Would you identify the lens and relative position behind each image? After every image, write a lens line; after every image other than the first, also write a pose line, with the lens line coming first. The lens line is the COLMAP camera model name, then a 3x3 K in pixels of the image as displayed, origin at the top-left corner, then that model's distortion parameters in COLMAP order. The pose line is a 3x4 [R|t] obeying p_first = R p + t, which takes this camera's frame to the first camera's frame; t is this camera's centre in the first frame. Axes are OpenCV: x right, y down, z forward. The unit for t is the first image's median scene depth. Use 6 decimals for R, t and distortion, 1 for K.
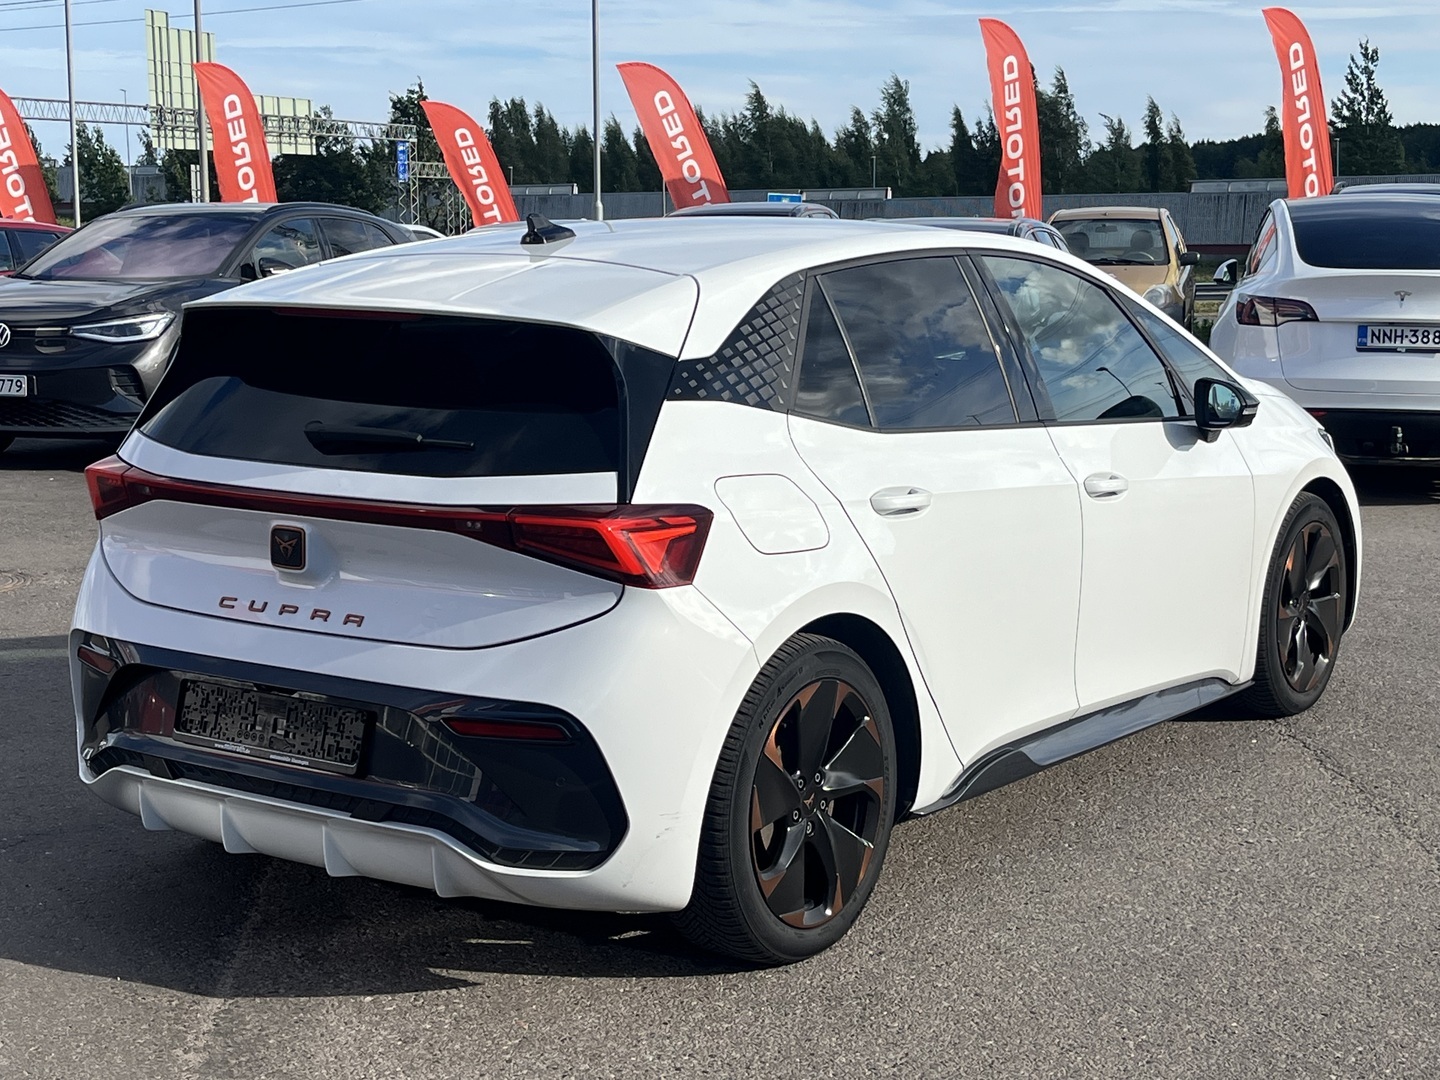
lens RADIAL K [[2471.9, 0, 722.5], [0, 2471.9, 540.2], [0, 0, 1]] dist [-0.046183, 0.000000]
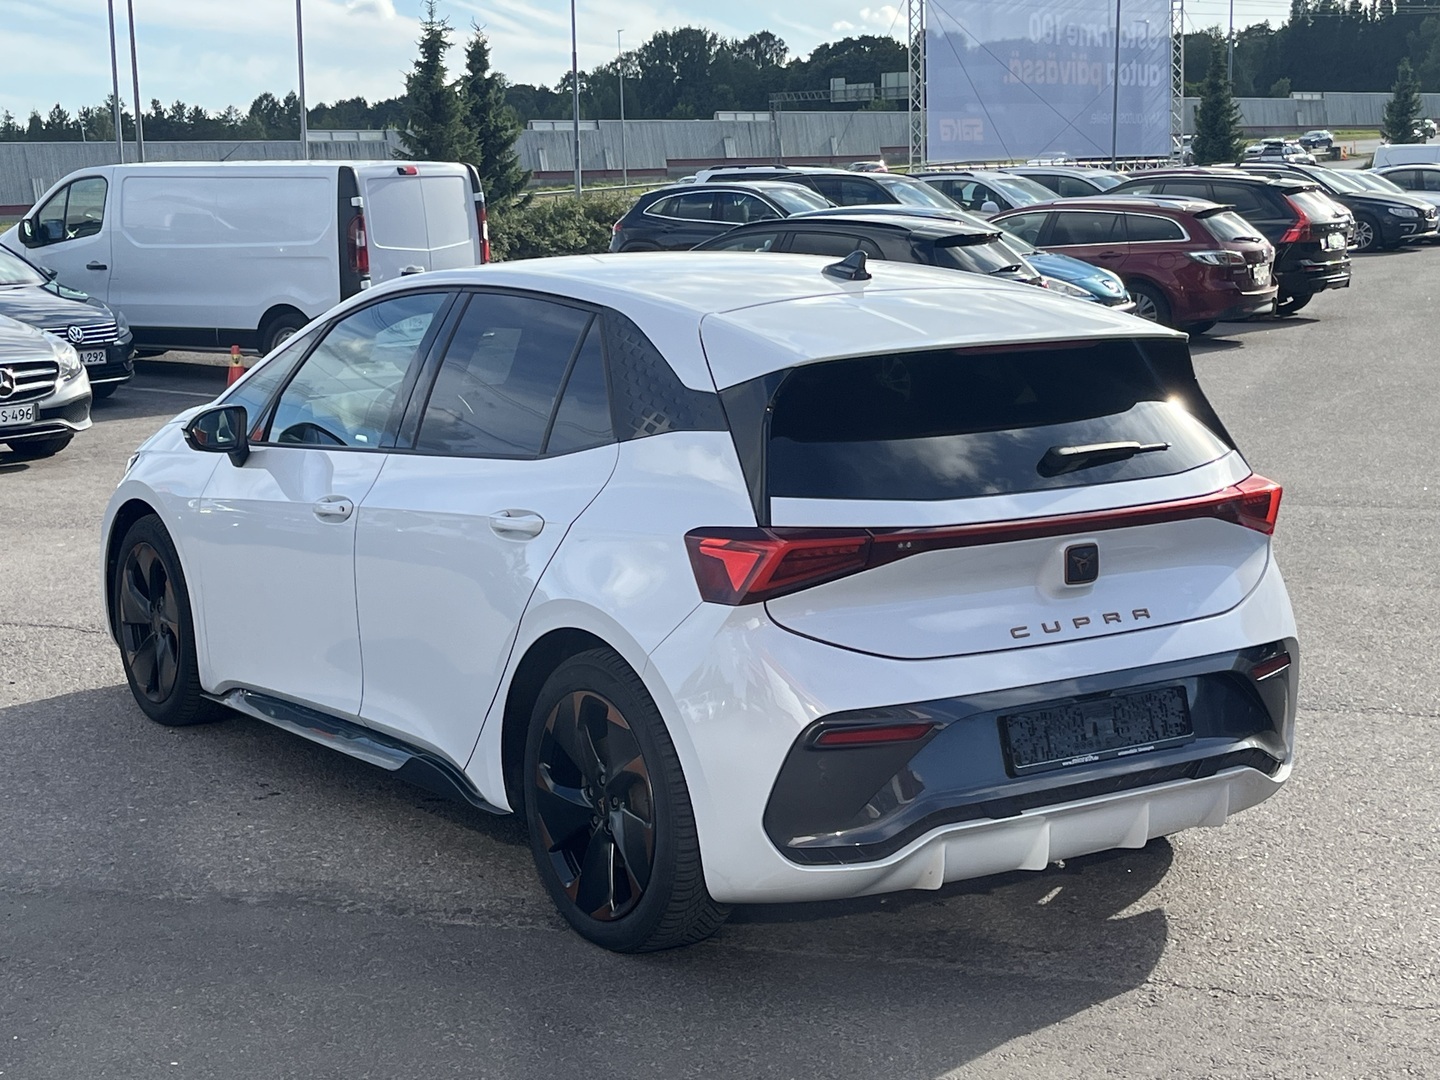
lens RADIAL K [[2412.2, 0, 720.8], [0, 2412.2, 542.3], [0, 0, 1]] dist [0.074942, 0.000000]
pose [[0.364150, -0.151092, 0.919003, -1.187378], [0.150811, 0.983296, 0.101904, -0.136014], [-0.919049, 0.101488, 0.380854, 0.733899]]
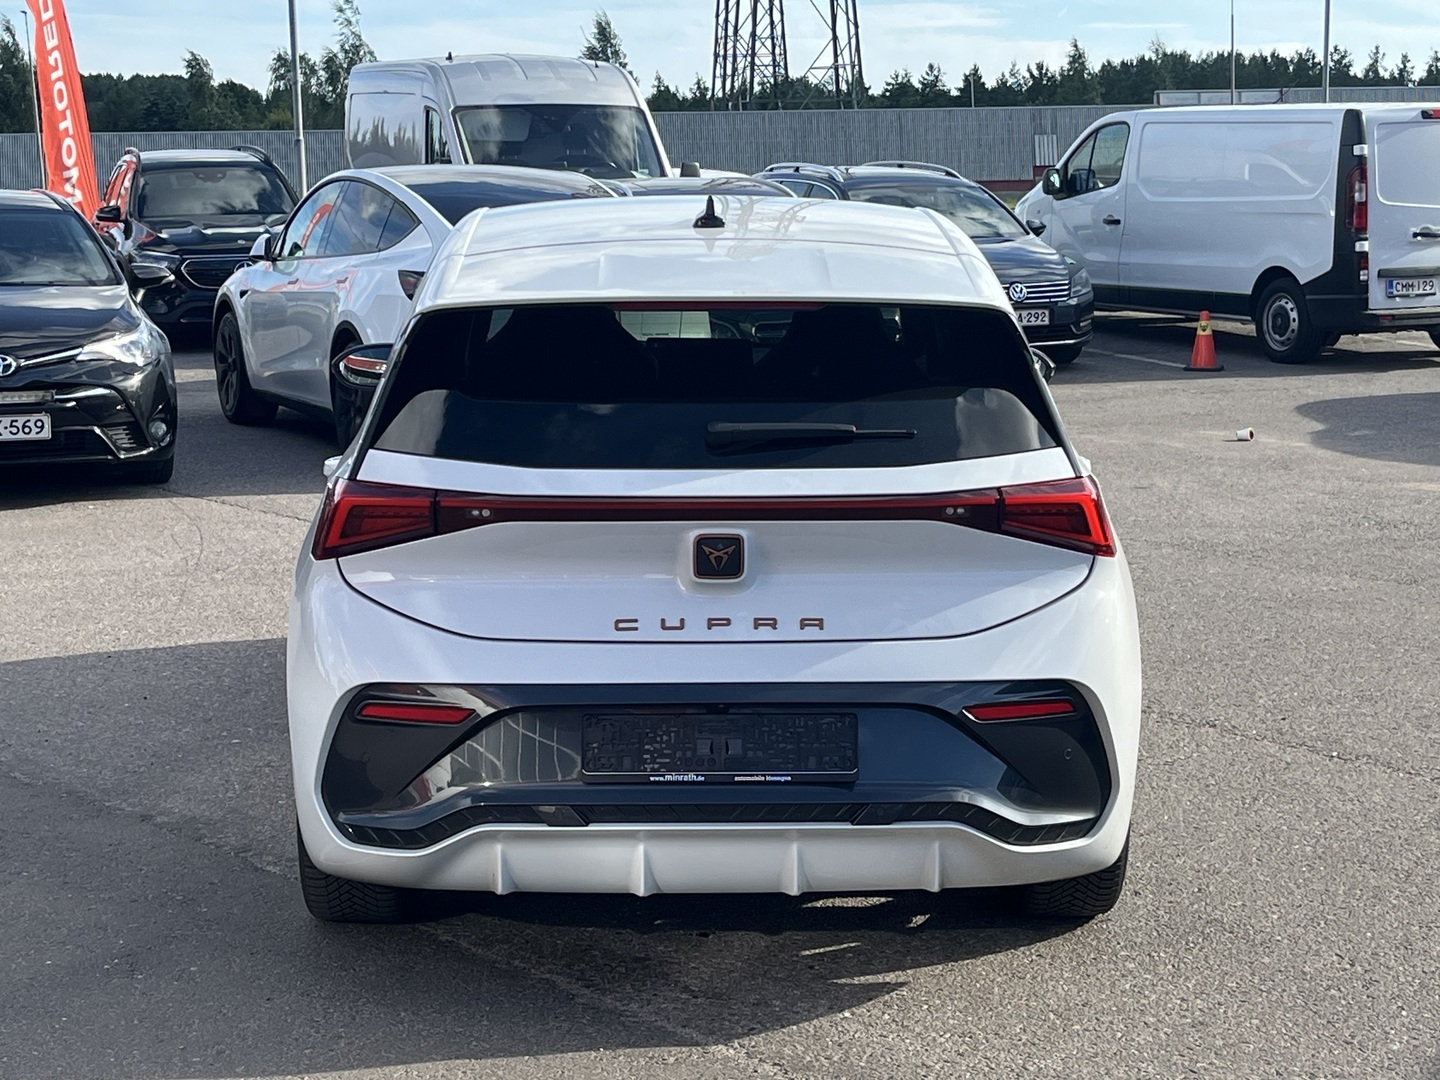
lens RADIAL K [[2762.2, 0, 717.4], [0, 2762.2, 540.6], [0, 0, 1]] dist [0.095324, 0.000000]
pose [[0.823618, -0.091995, 0.559635, -0.755752], [0.093387, 0.995286, 0.026171, -0.030325], [-0.559404, 0.030708, 0.828326, 0.127382]]
